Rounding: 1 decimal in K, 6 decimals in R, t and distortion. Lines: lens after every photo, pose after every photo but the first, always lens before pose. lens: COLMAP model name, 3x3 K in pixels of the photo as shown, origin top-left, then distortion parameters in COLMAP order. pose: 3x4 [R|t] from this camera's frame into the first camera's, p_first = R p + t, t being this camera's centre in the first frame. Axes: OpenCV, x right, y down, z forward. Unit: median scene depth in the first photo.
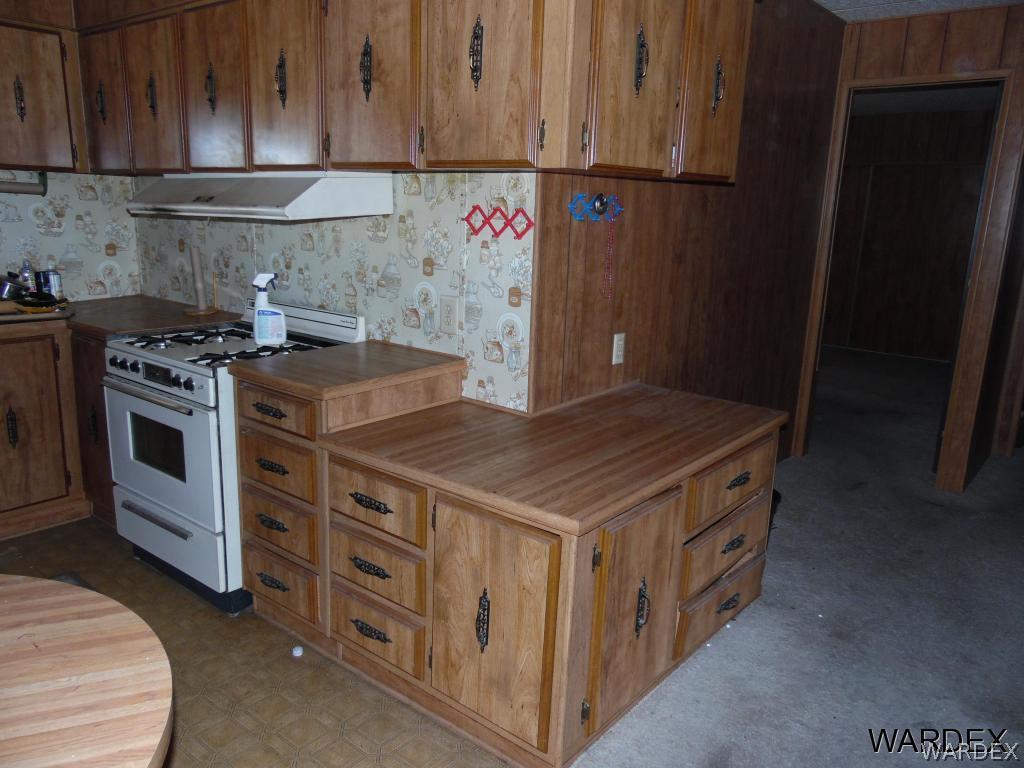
lens RADIAL K [[778.6, 0, 512.0], [0, 778.6, 384.0], [0, 0, 1]] dist [-0.045304, 0.096136]
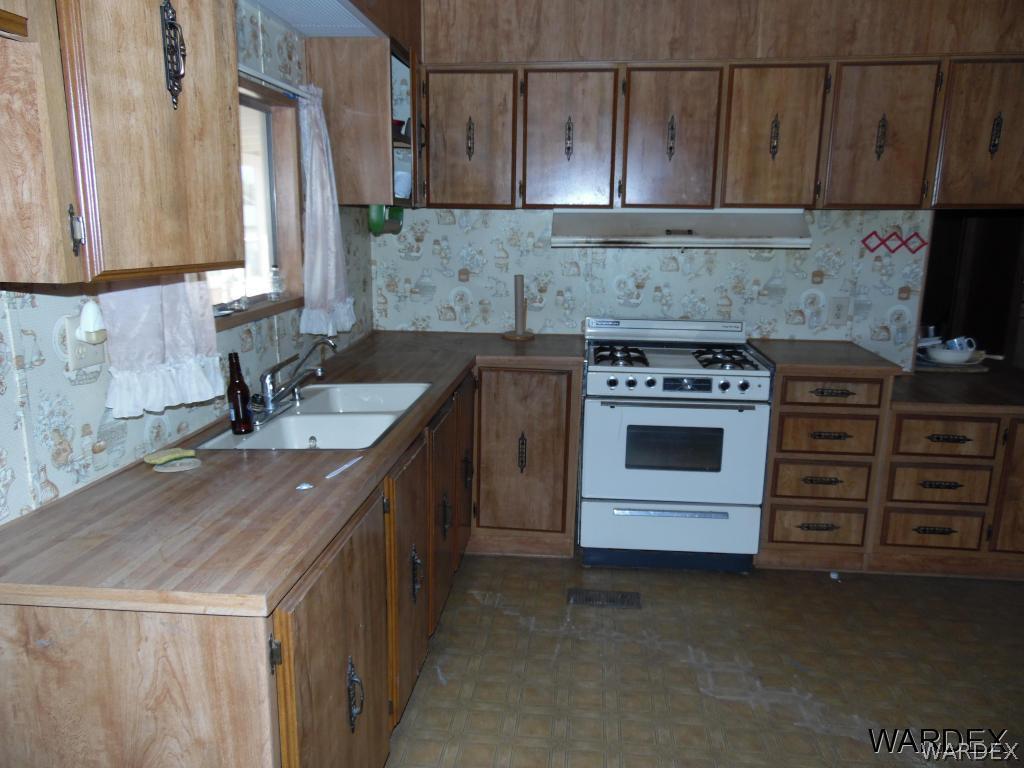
lens RADIAL K [[778.6, 0, 512.0], [0, 778.6, 384.0], [0, 0, 1]] dist [-0.045304, 0.096136]
pose [[0.836021, -0.138942, 0.530815, -1.398341], [0.139719, 0.989426, 0.038931, -0.102976], [-0.530611, 0.041618, 0.846593, 0.169659]]
